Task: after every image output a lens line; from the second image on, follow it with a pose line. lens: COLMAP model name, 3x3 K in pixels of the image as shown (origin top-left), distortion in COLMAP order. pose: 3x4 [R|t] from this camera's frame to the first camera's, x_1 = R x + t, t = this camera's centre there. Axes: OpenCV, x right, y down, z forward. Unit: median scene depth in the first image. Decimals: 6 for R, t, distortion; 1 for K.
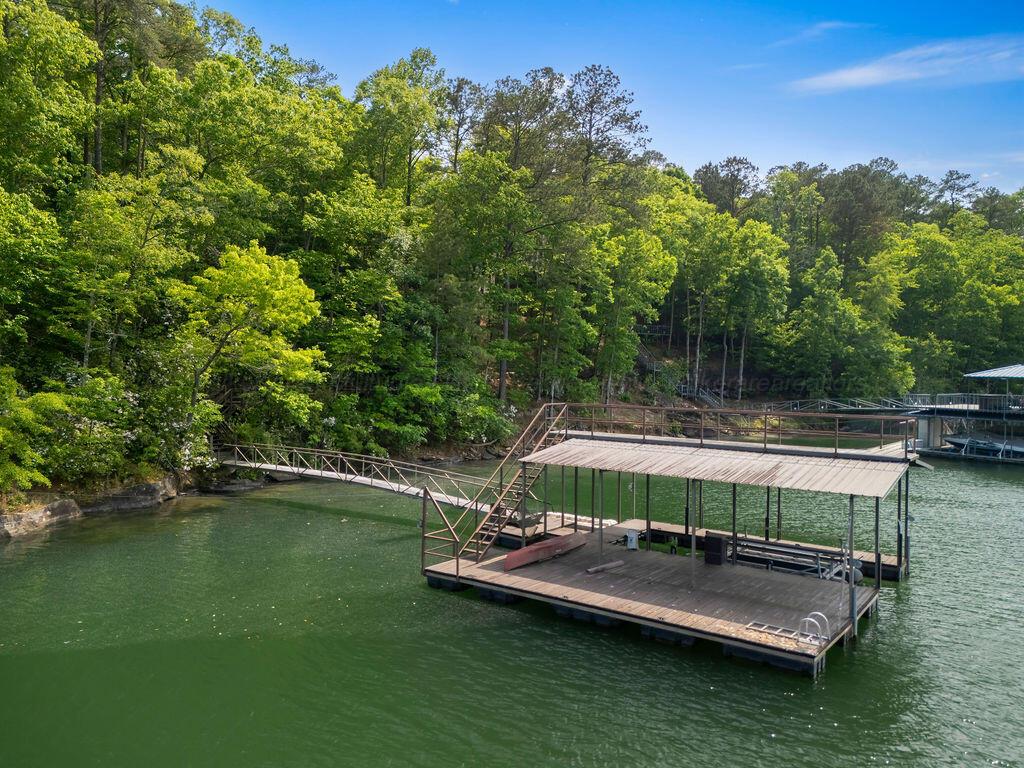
lens RADIAL K [[751.9, 0, 517.7], [0, 751.9, 374.9], [0, 0, 1]] dist [0.085409, -0.070973]
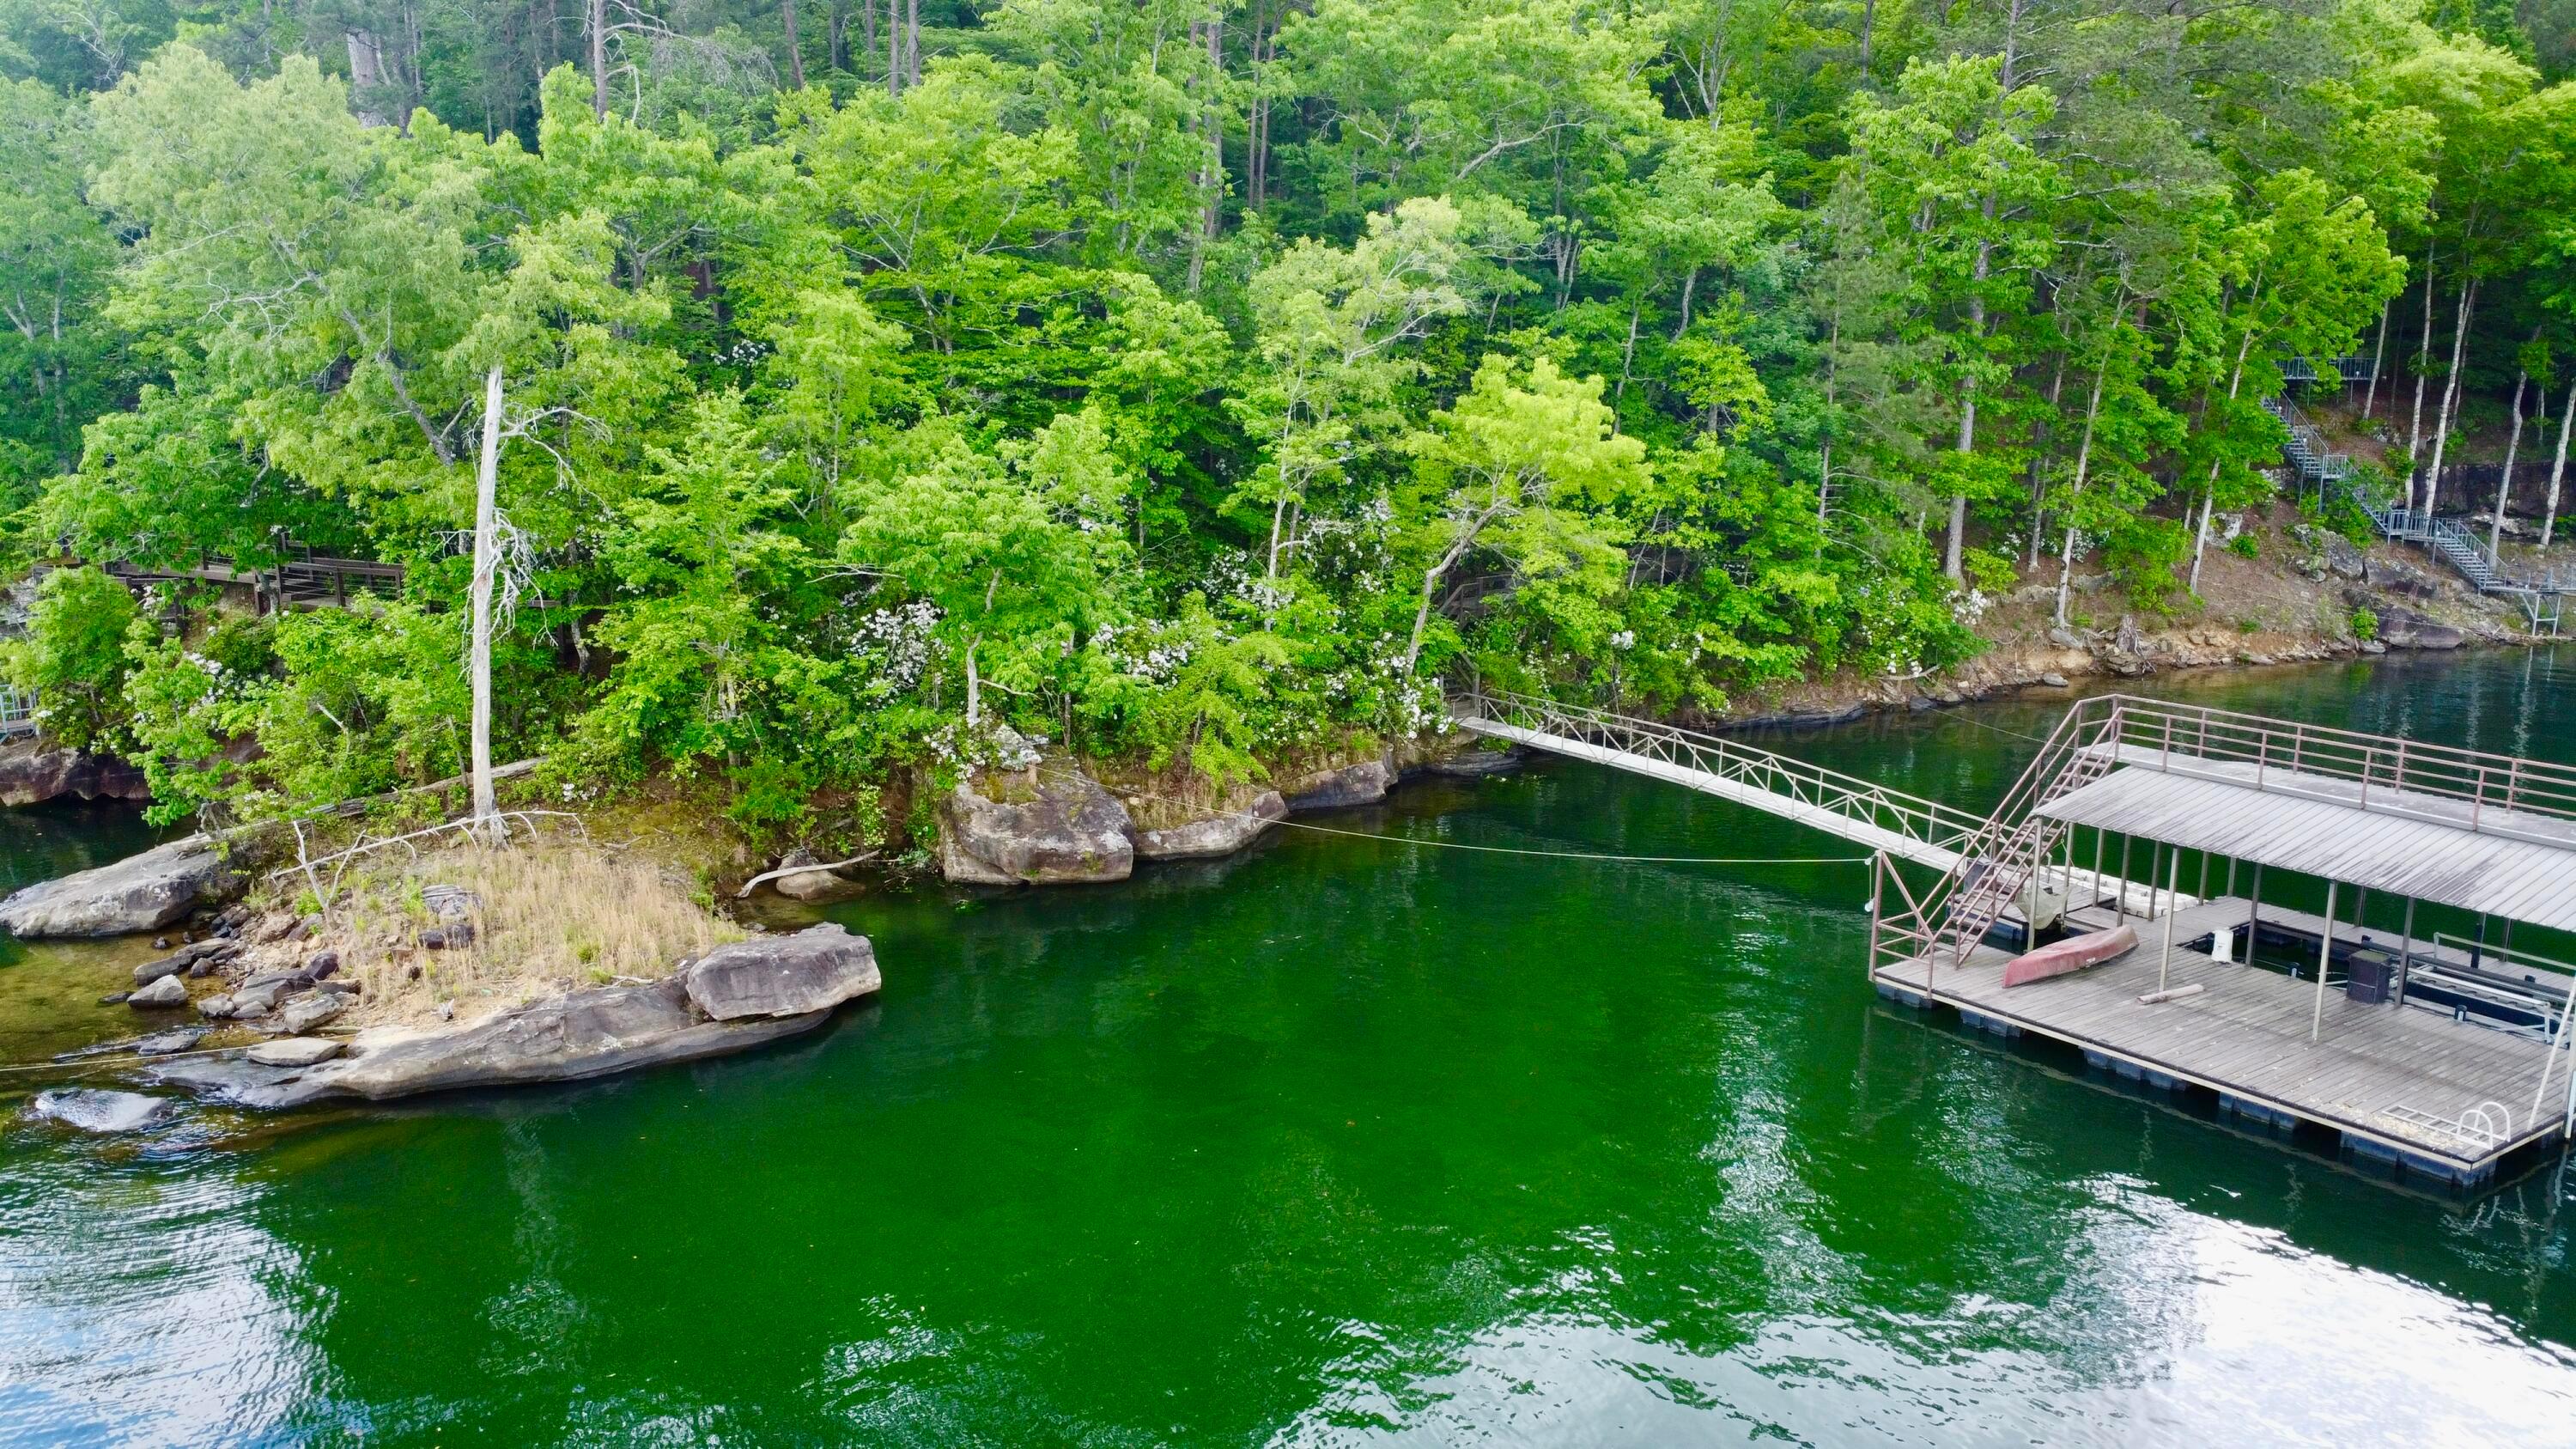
lens RADIAL K [[1868.2, 0, 1313.2], [0, 1868.2, 739.3], [0, 0, 1]] dist [-0.018905, 0.002255]
pose [[0.949632, 0.053468, -0.308771, -0.050912], [0.007913, 0.980930, 0.194198, -0.140002], [0.313266, -0.186860, 0.931100, -0.338500]]
